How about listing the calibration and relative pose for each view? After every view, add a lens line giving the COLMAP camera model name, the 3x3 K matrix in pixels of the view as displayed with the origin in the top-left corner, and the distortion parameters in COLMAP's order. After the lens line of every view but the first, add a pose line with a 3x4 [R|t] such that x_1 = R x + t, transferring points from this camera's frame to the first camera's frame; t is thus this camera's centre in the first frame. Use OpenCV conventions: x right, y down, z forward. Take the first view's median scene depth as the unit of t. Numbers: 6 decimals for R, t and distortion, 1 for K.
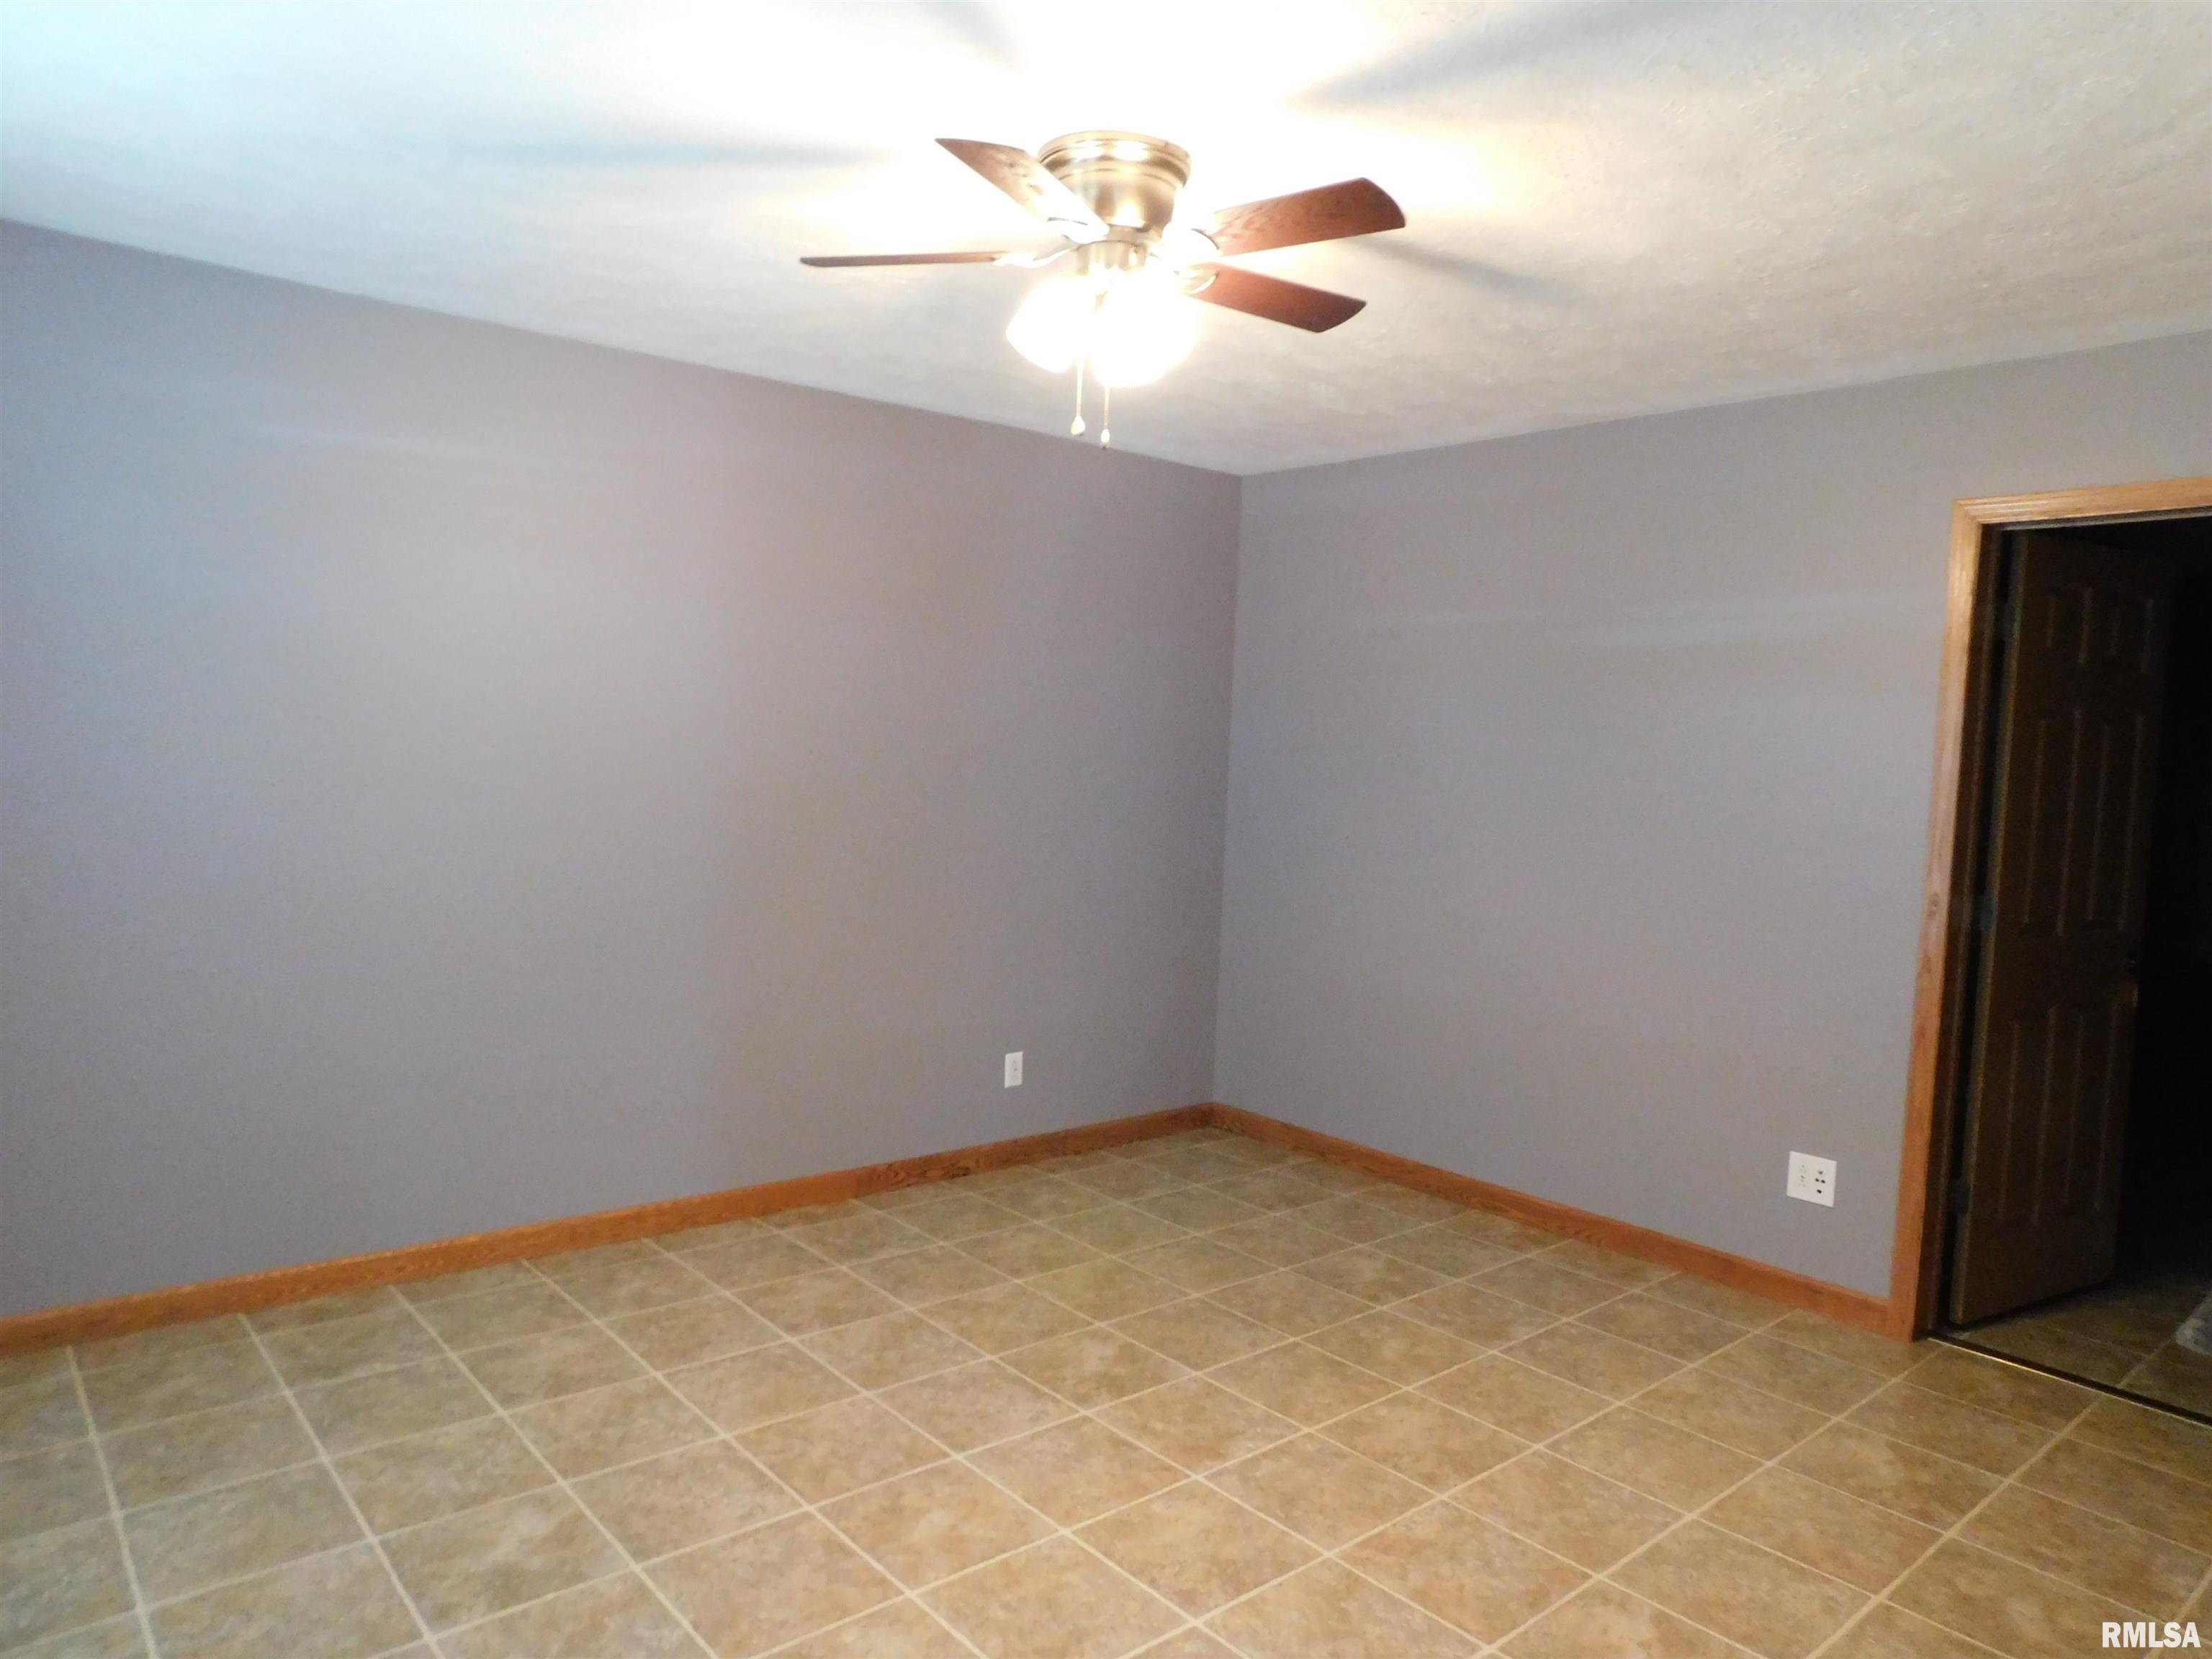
lens RADIAL K [[1457.6, 0, 1096.6], [0, 1457.6, 852.8], [0, 0, 1]] dist [-0.056621, 0.038867]
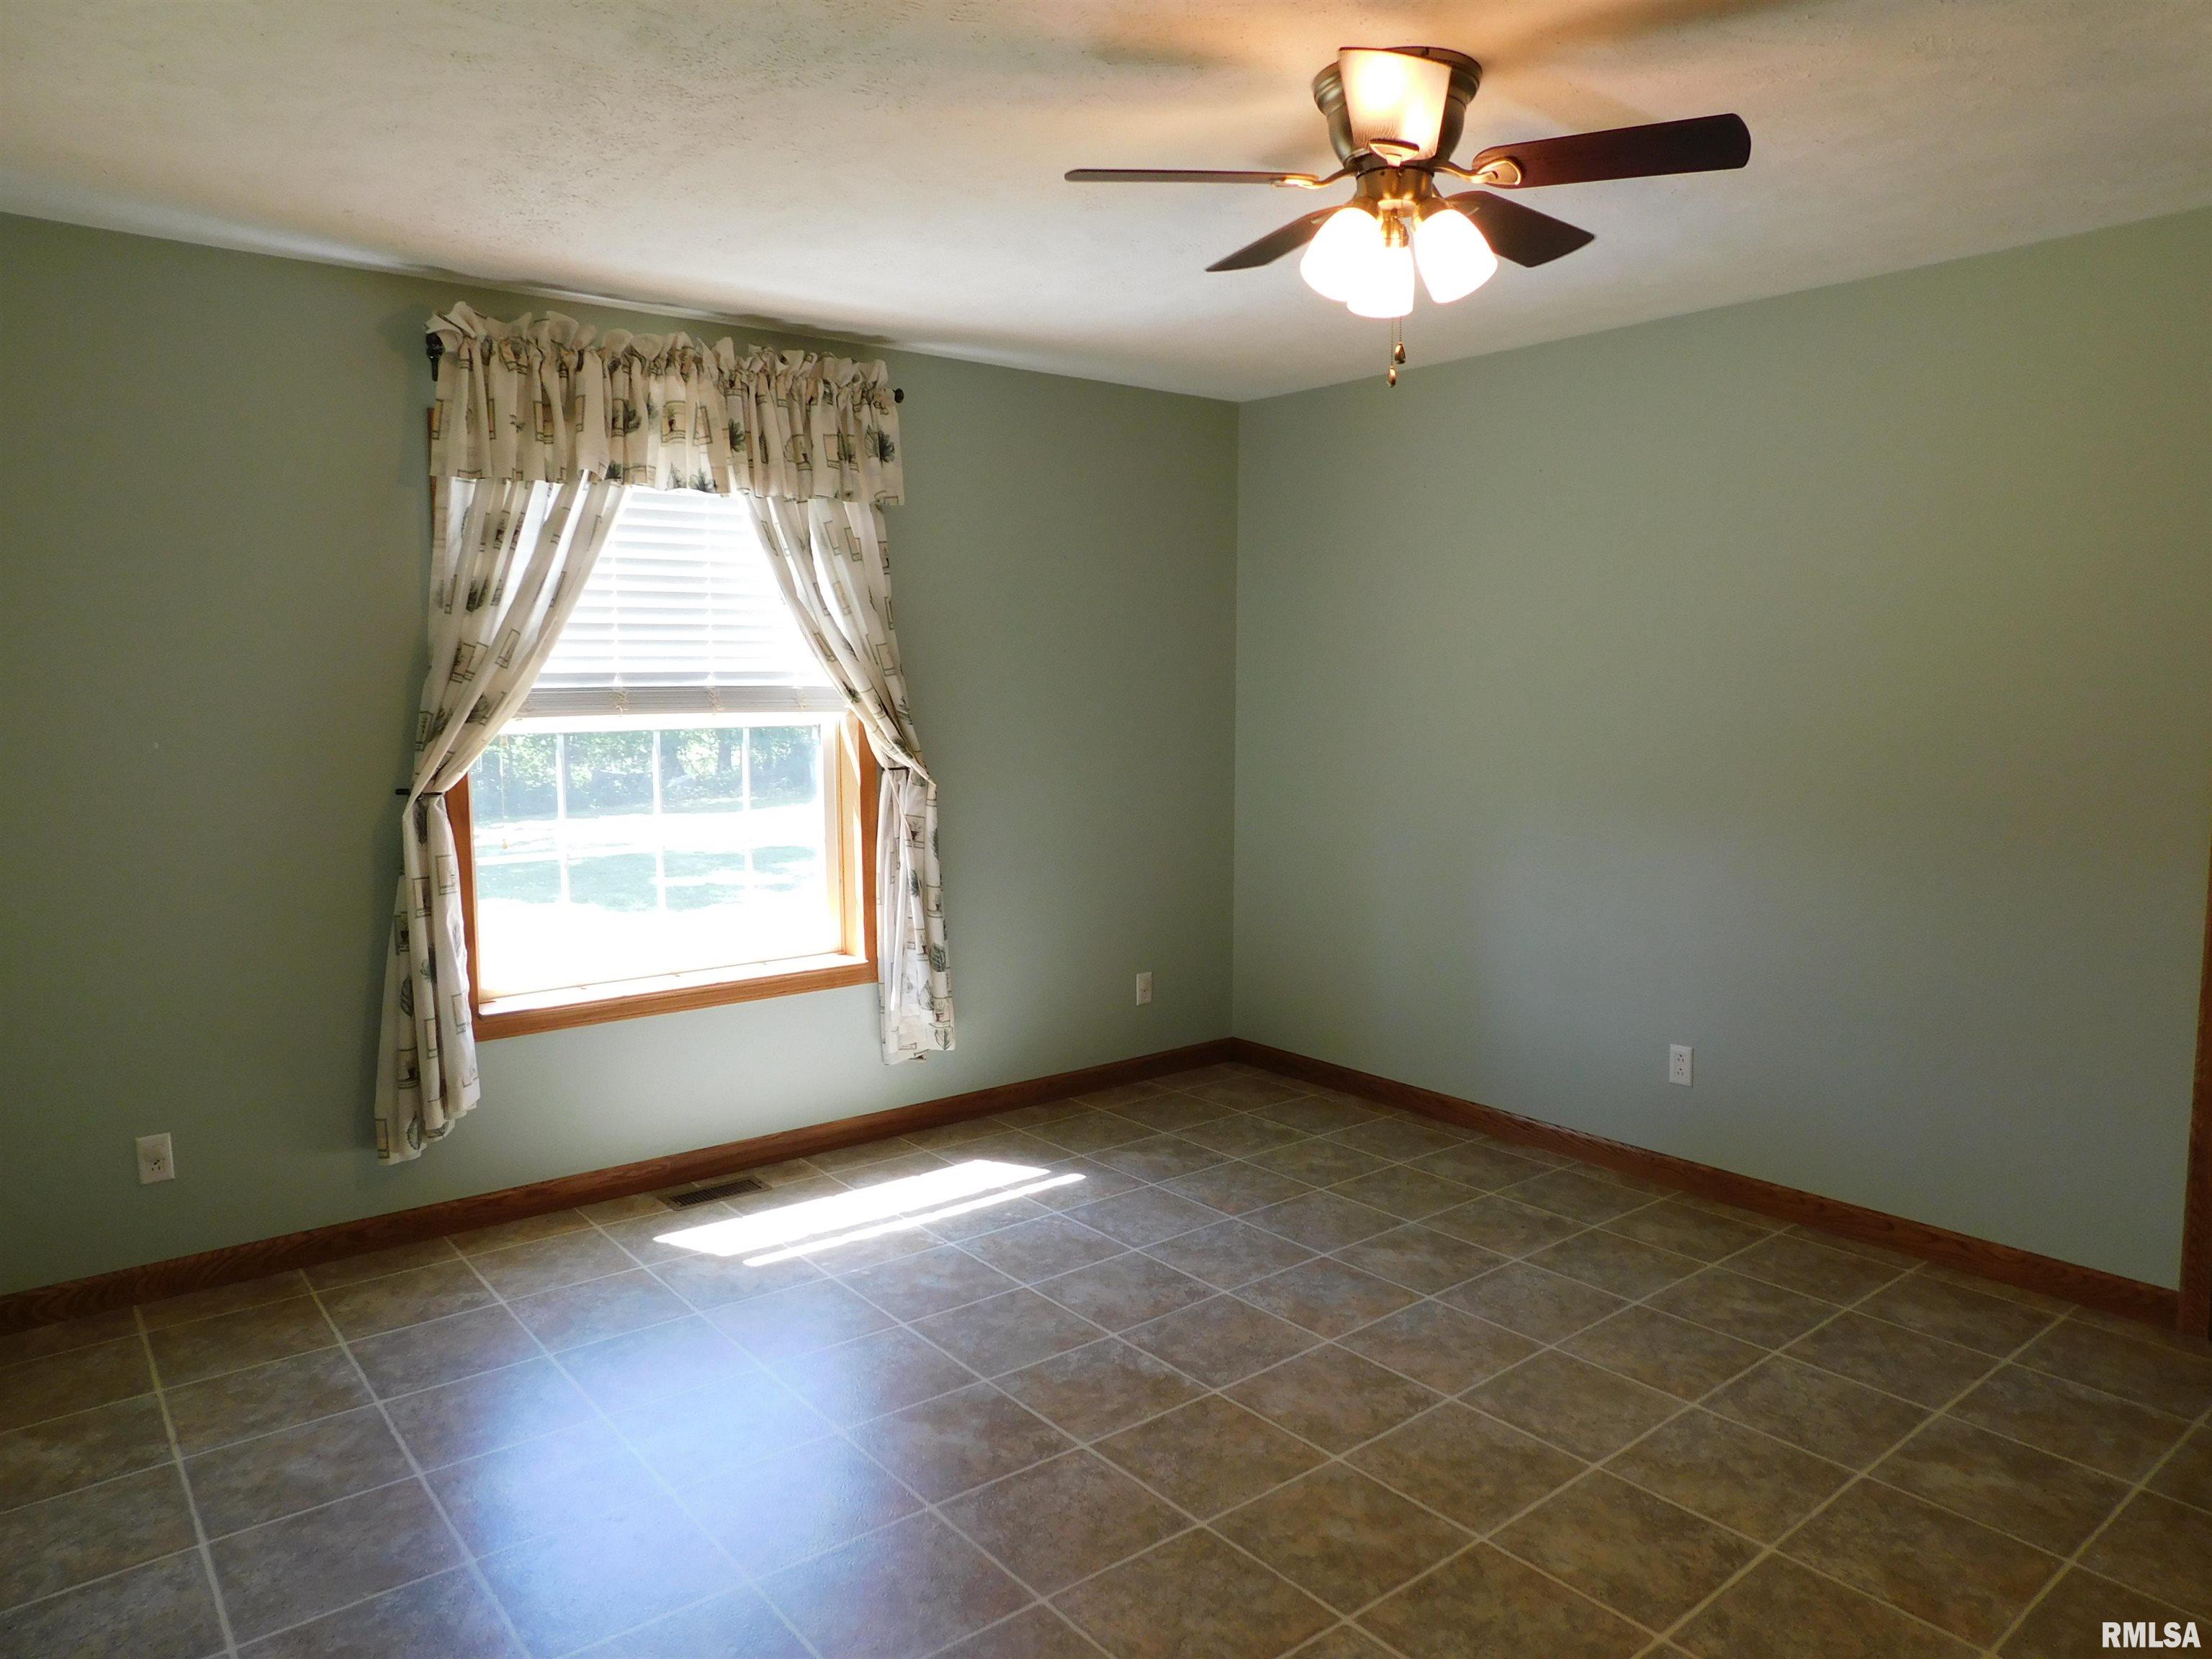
lens RADIAL K [[1457.6, 0, 1088.0], [0, 1457.6, 835.1], [0, 0, 1]] dist [-0.056621, 0.038867]
pose [[0.034611, -0.157802, 0.986864, -1.164992], [0.109327, 0.982127, 0.153211, -0.173514], [-0.993403, 0.102588, 0.051245, 1.303021]]
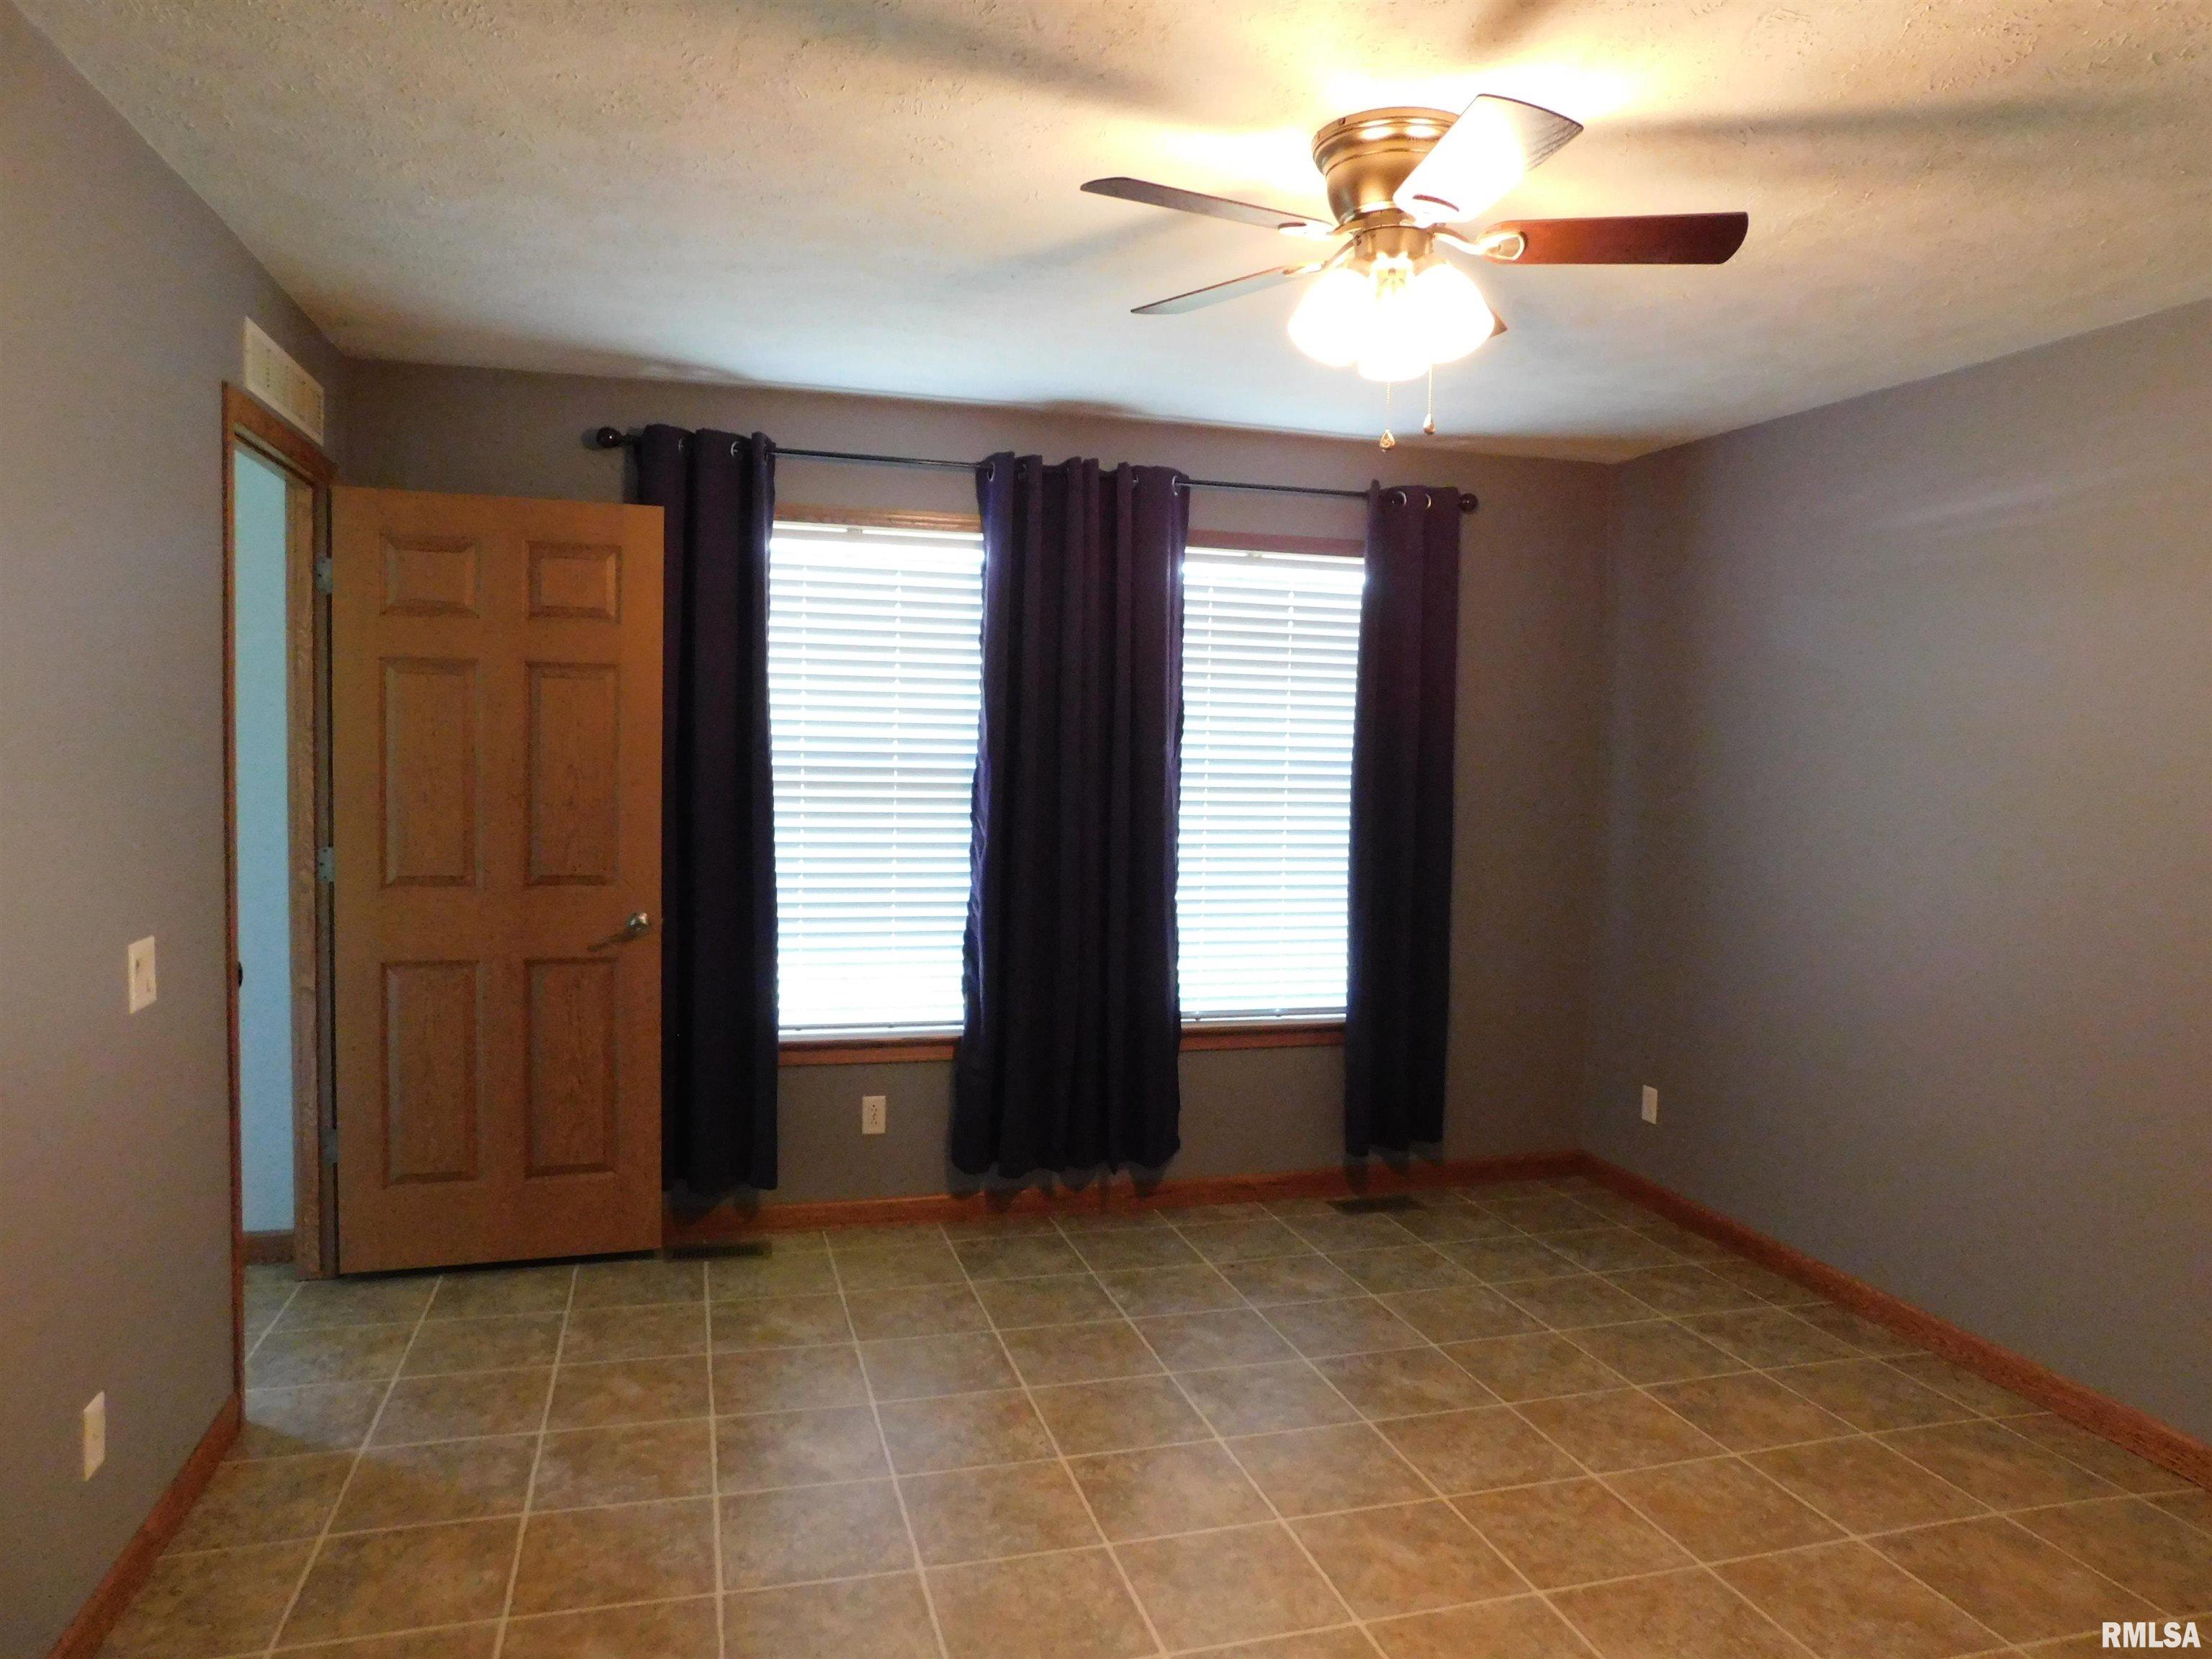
lens RADIAL K [[1457.6, 0, 1116.0], [0, 1457.6, 837.4], [0, 0, 1]] dist [-0.056621, 0.038867]
pose [[-0.398843, 0.006539, -0.916996, 0.765492], [-0.120654, 0.990907, 0.059544, -0.048780], [0.909047, 0.134388, -0.394428, 1.017482]]
